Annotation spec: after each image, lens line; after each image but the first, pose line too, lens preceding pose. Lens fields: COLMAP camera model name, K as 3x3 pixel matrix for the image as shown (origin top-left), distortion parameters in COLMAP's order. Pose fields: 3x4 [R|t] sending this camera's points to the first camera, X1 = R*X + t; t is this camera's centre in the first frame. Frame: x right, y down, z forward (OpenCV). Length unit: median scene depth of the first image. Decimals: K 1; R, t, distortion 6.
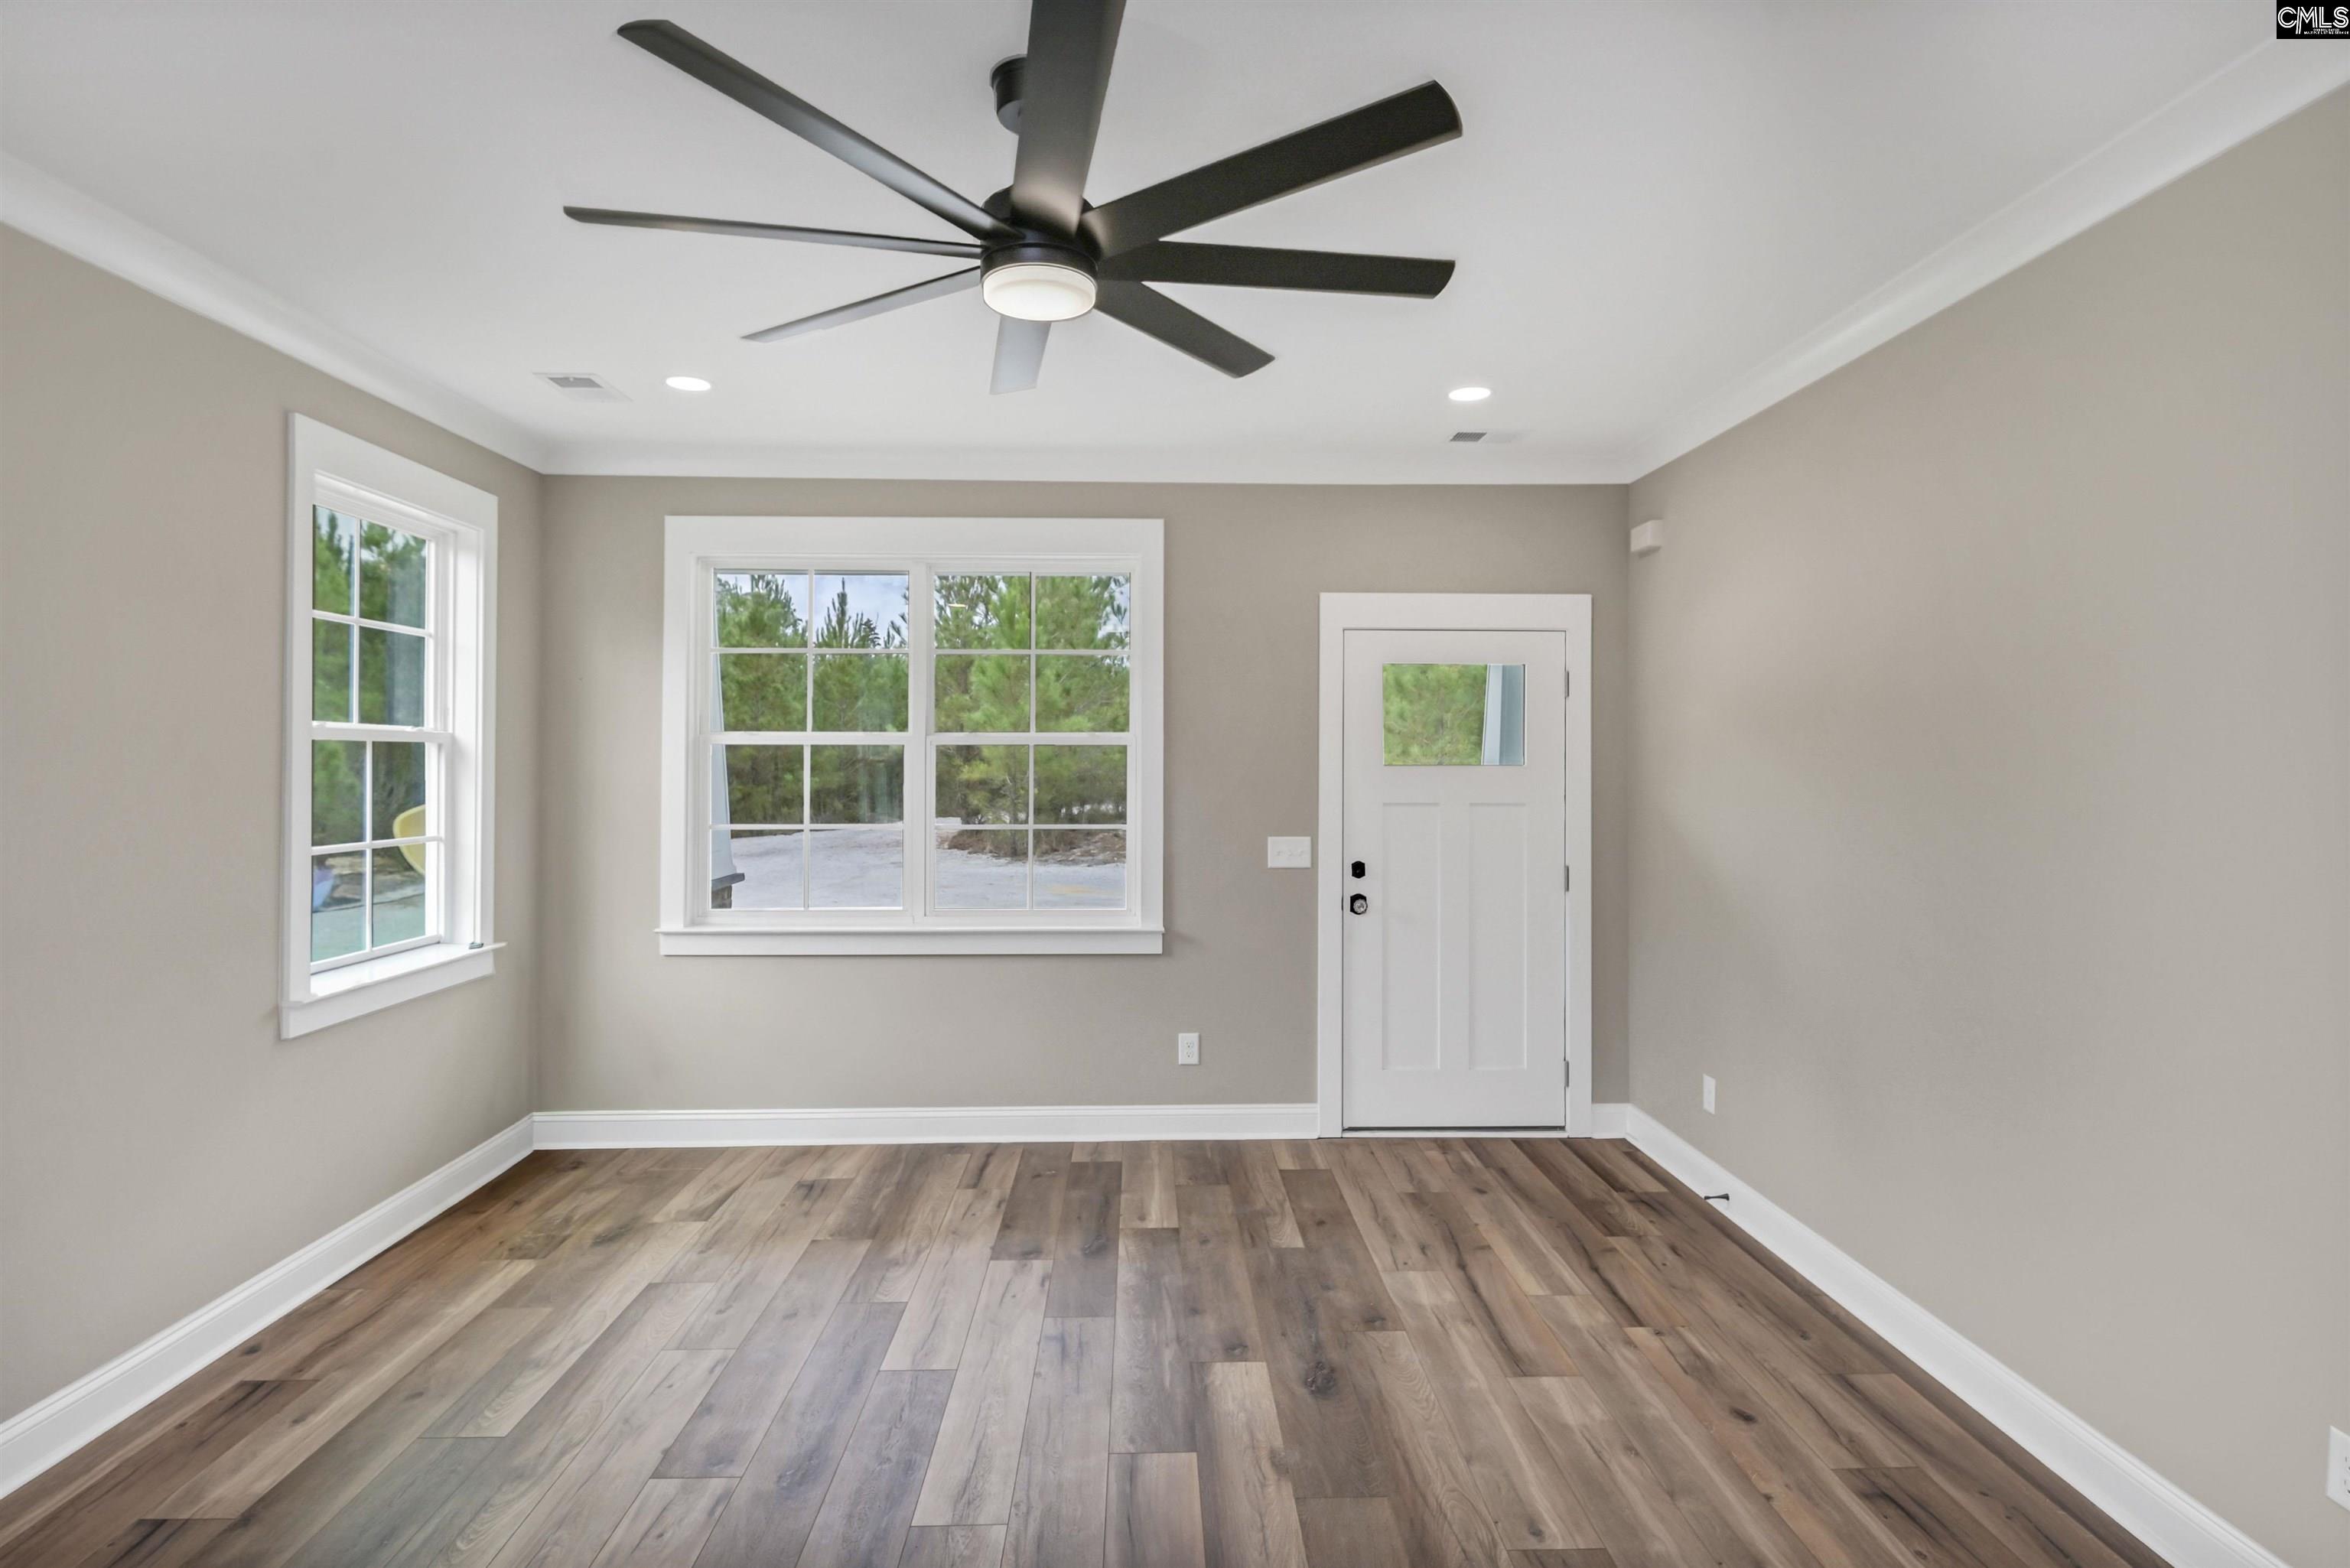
lens RADIAL K [[1232.5, 0, 1190.9], [0, 1232.5, 758.5], [0, 0, 1]] dist [-0.001389, -0.000788]
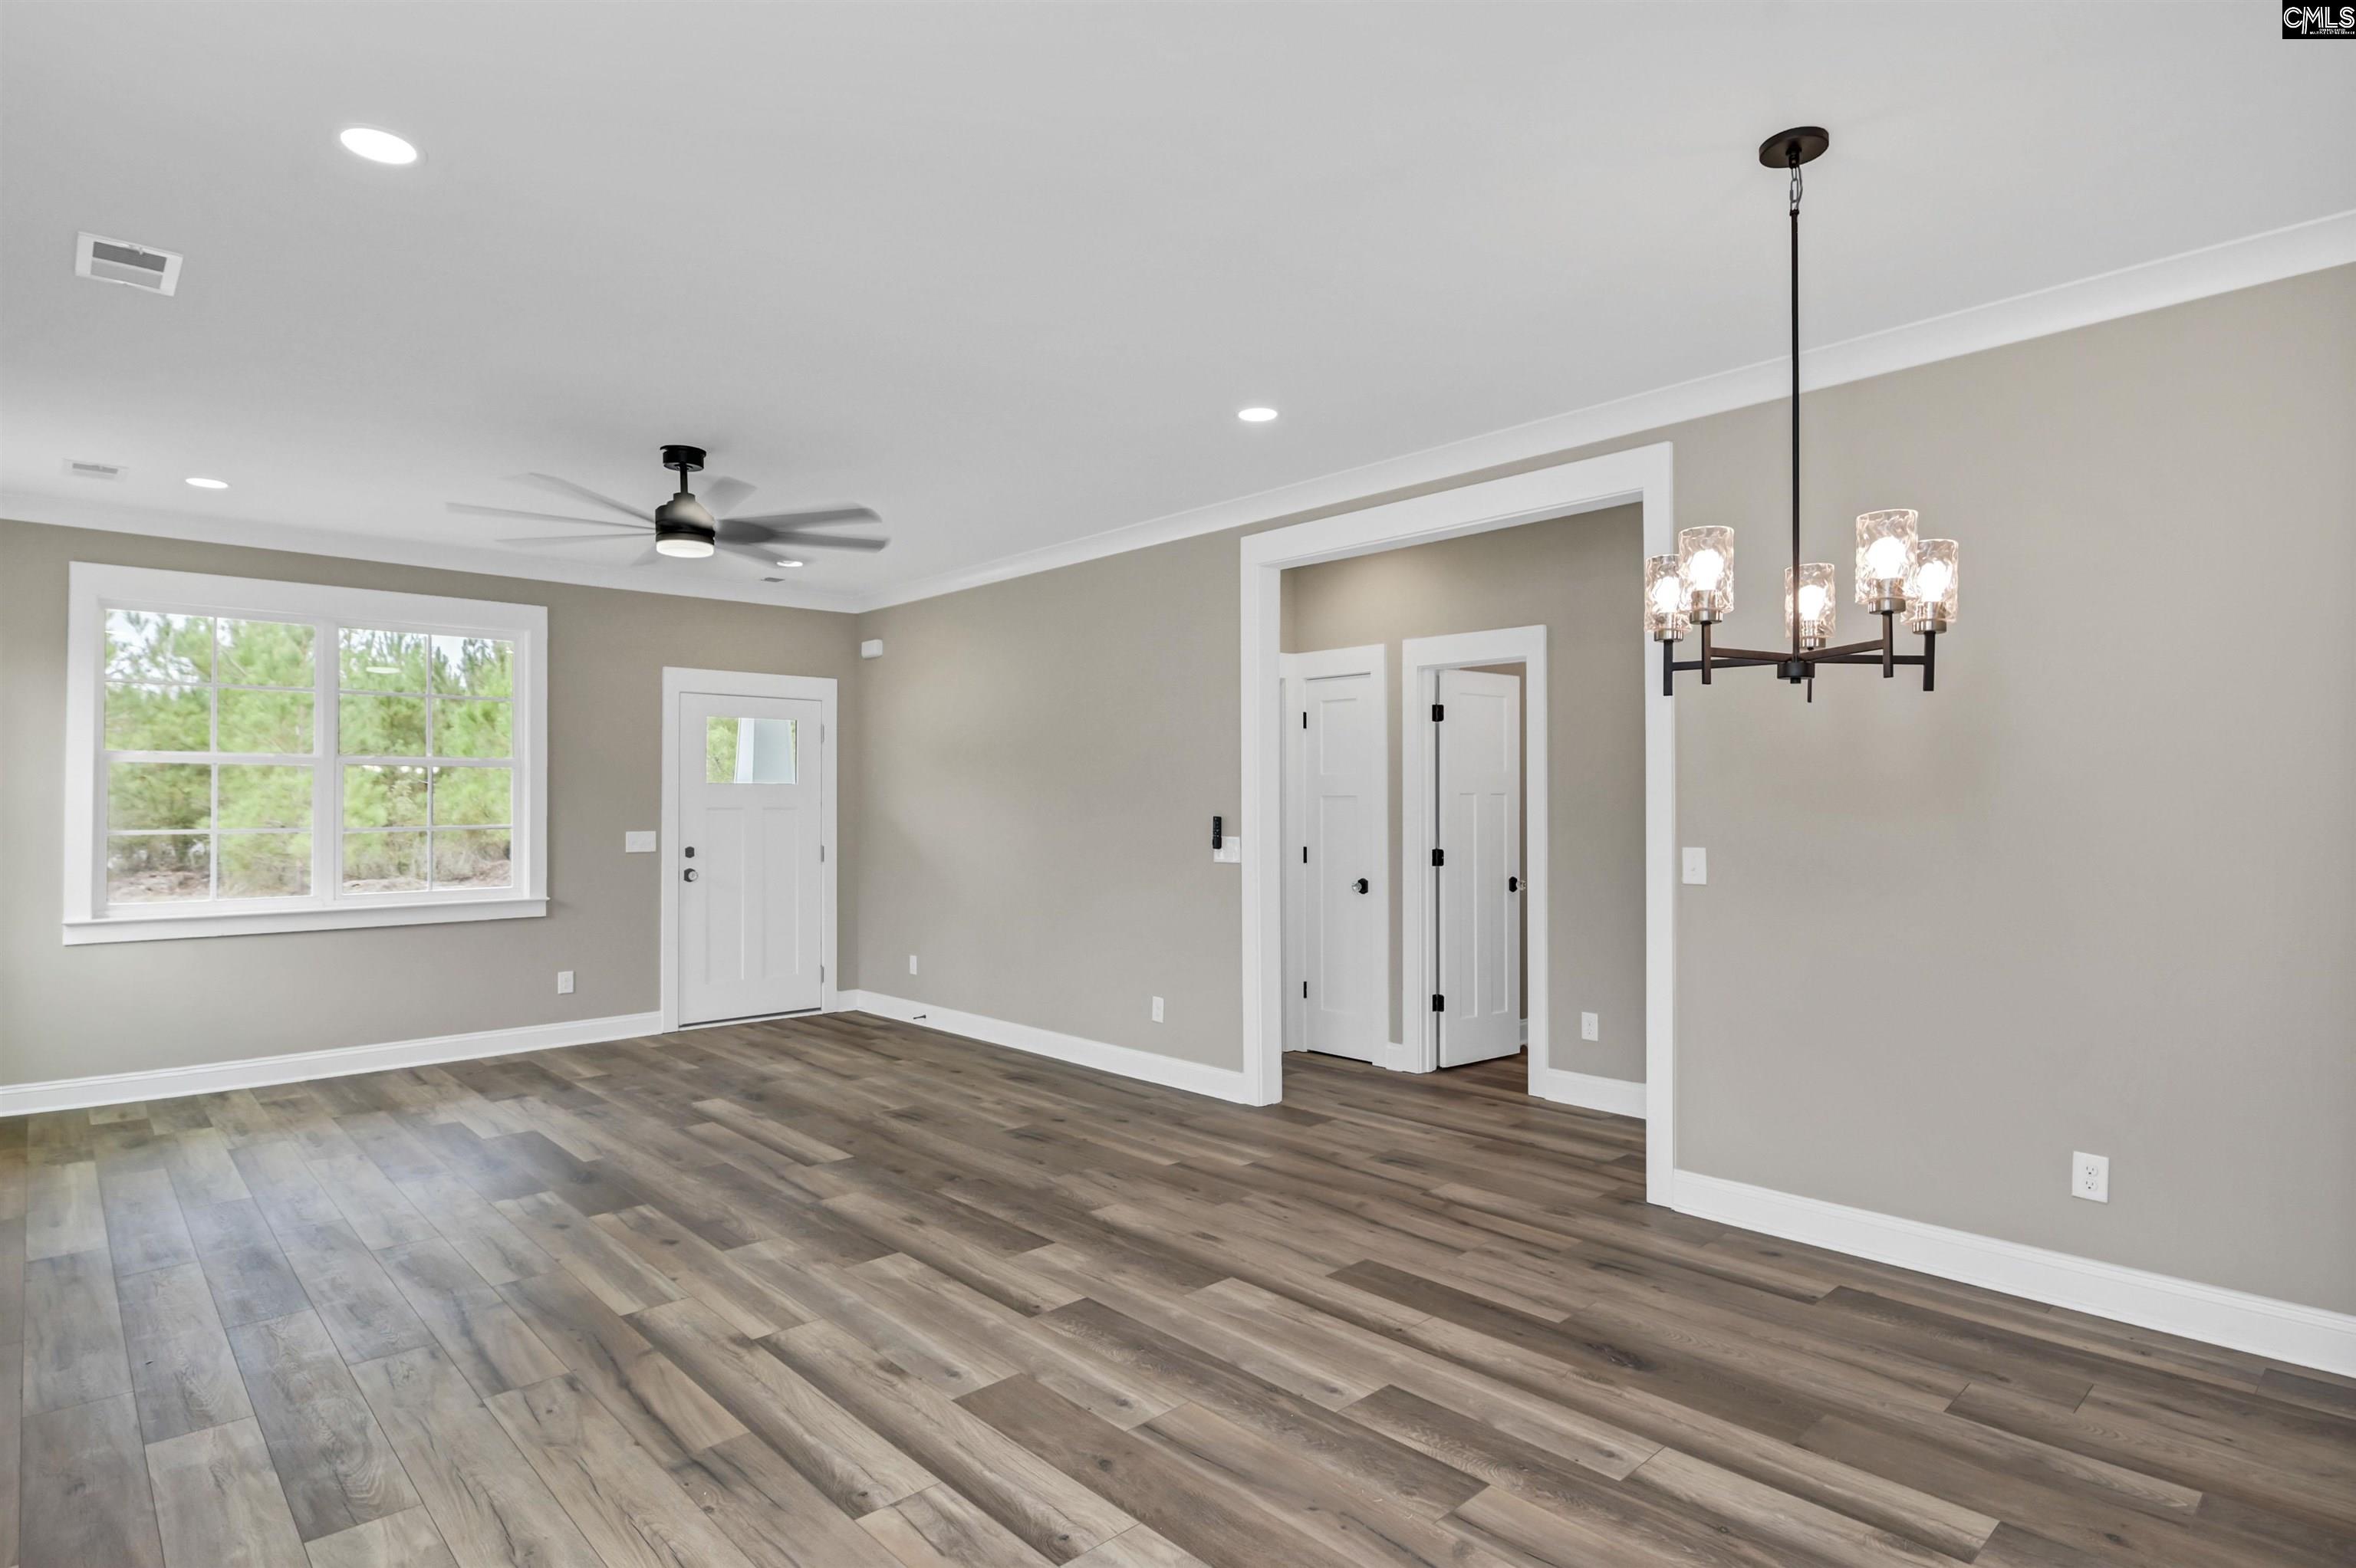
lens RADIAL K [[1201.4, 0, 1229.2], [0, 1201.4, 791.2], [0, 0, 1]] dist [-0.001507, -0.001449]
pose [[0.738941, 0.001307, 0.673769, -0.432132], [0.003633, 0.999976, -0.005924, 0.031539], [-0.673761, 0.006825, 0.738918, -0.624851]]
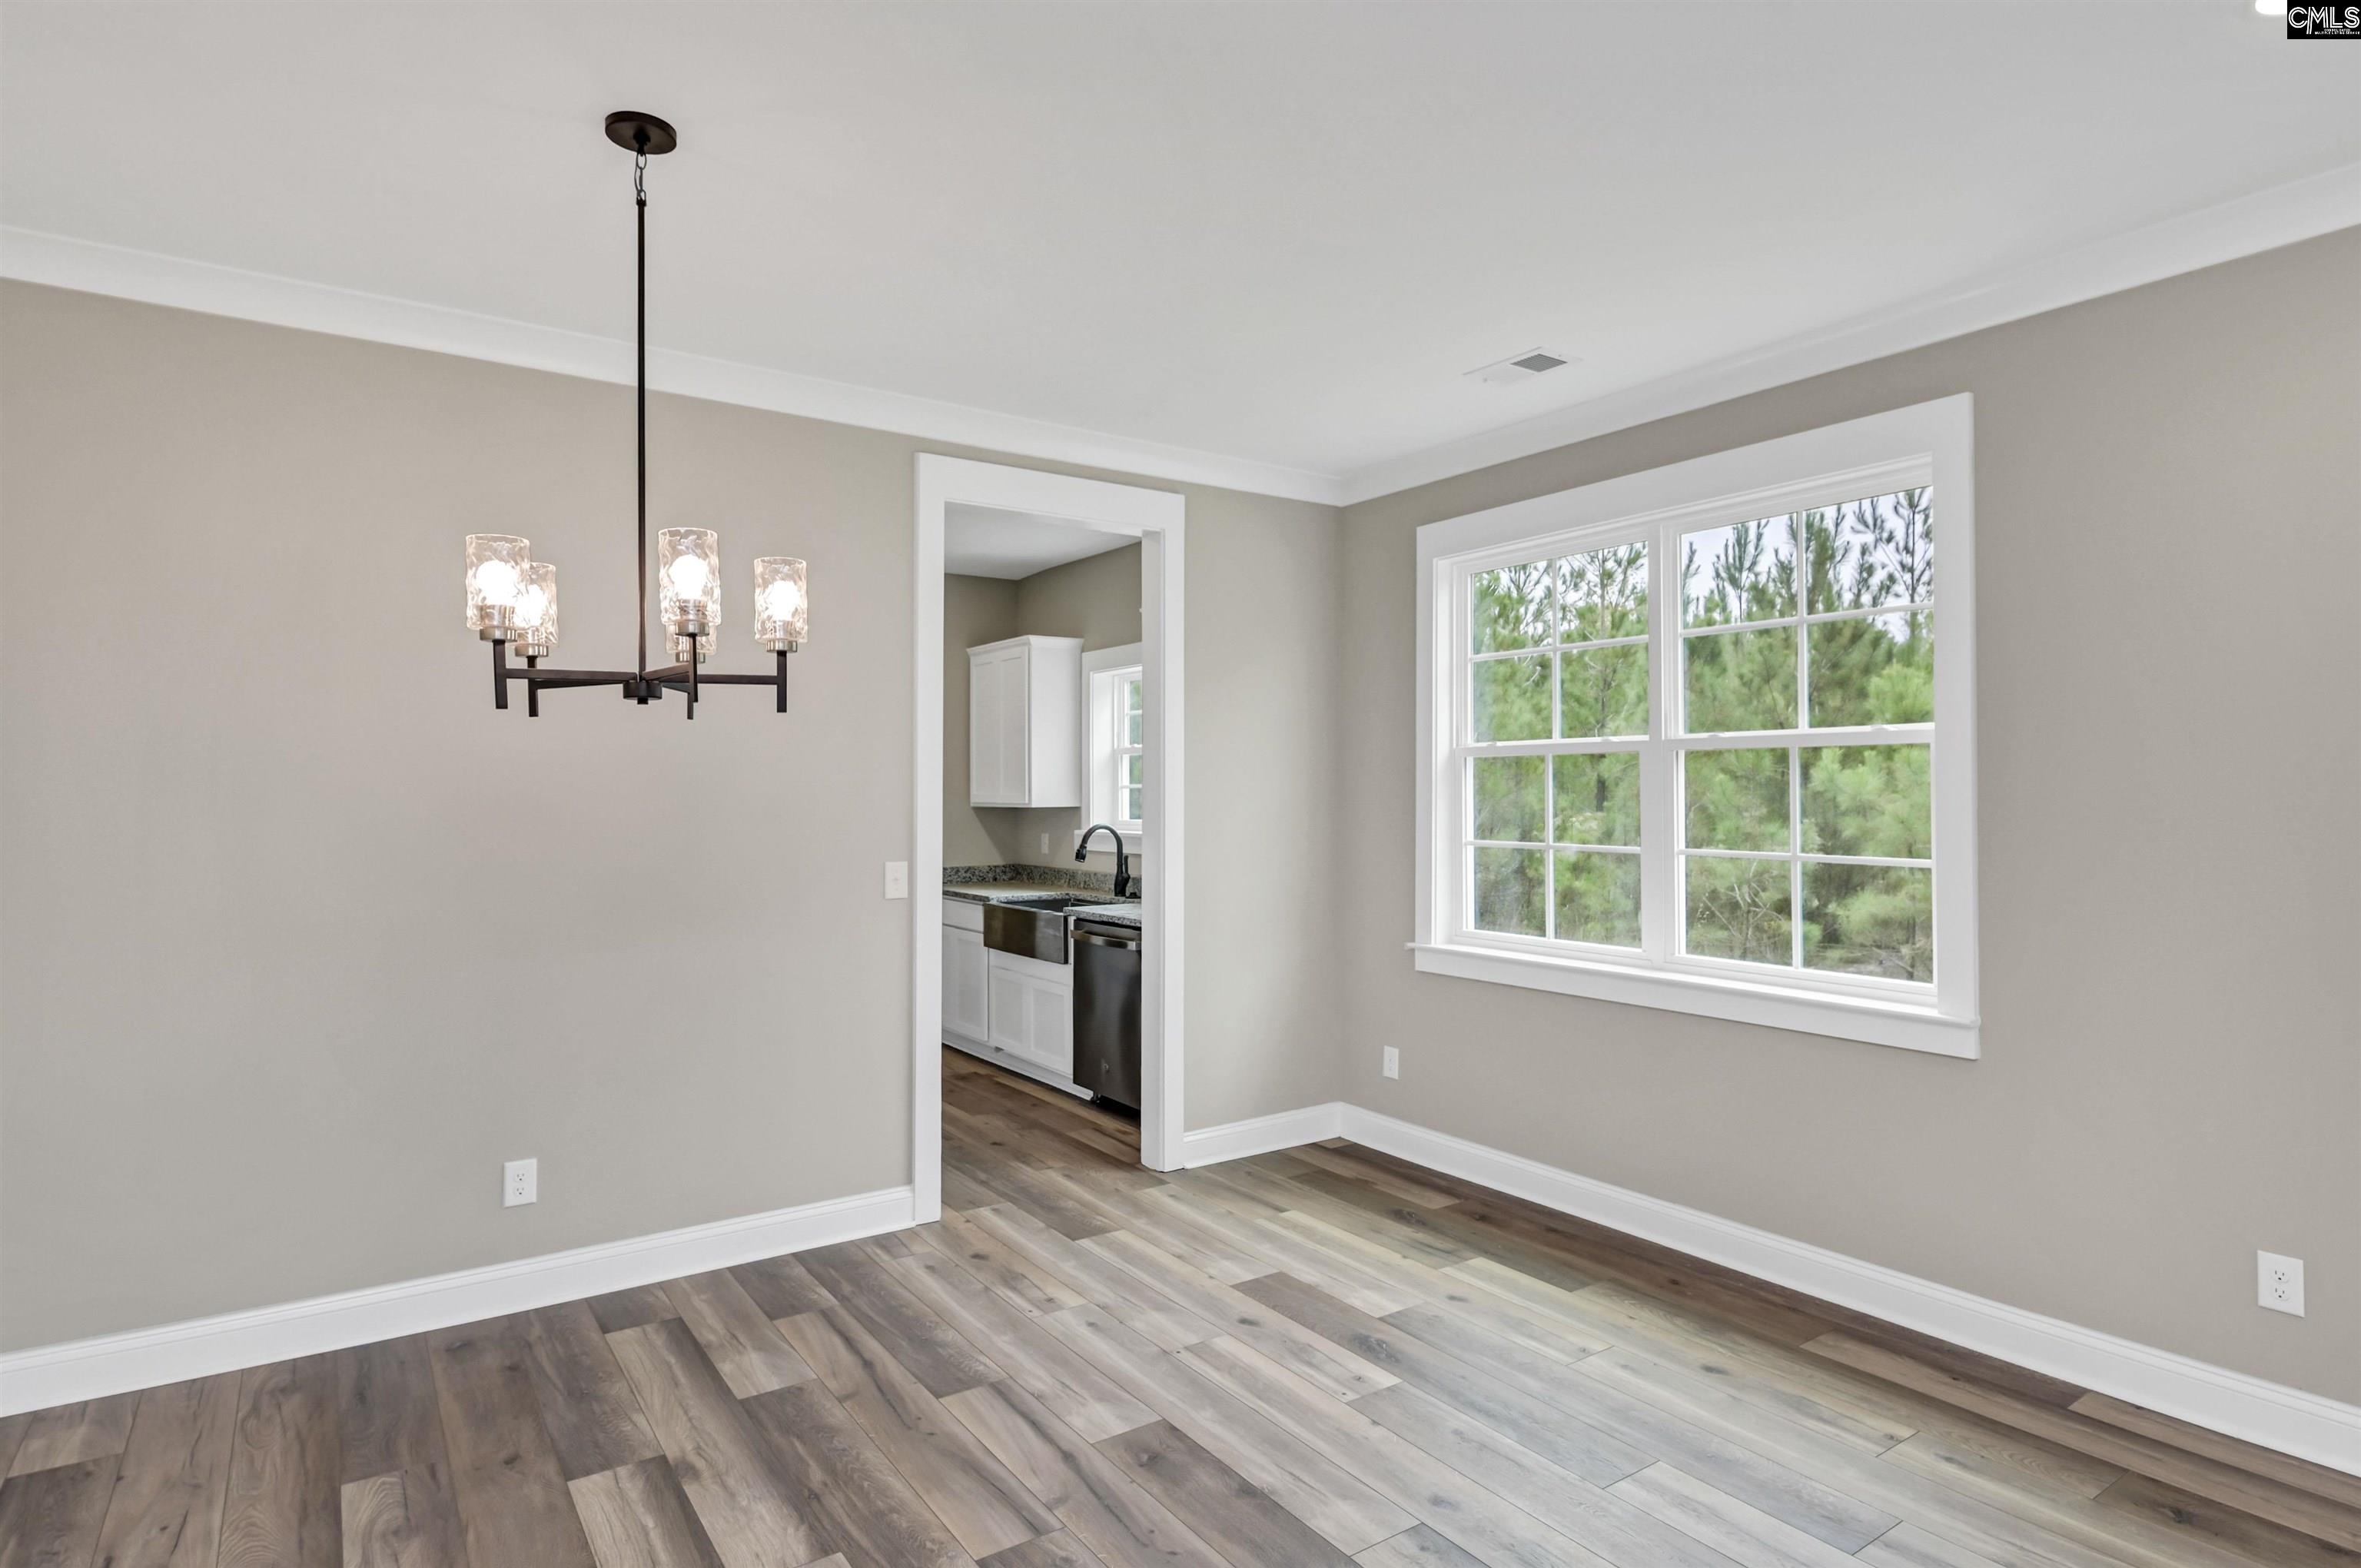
lens RADIAL K [[1247.5, 0, 1185.4], [0, 1247.5, 772.3], [0, 0, 1]] dist [-0.000663, -0.001313]
pose [[-0.845564, -0.008417, -0.533807, 0.265264], [0.002438, 0.999804, -0.019626, 0.019325], [0.533868, -0.017897, -0.845378, 0.240974]]
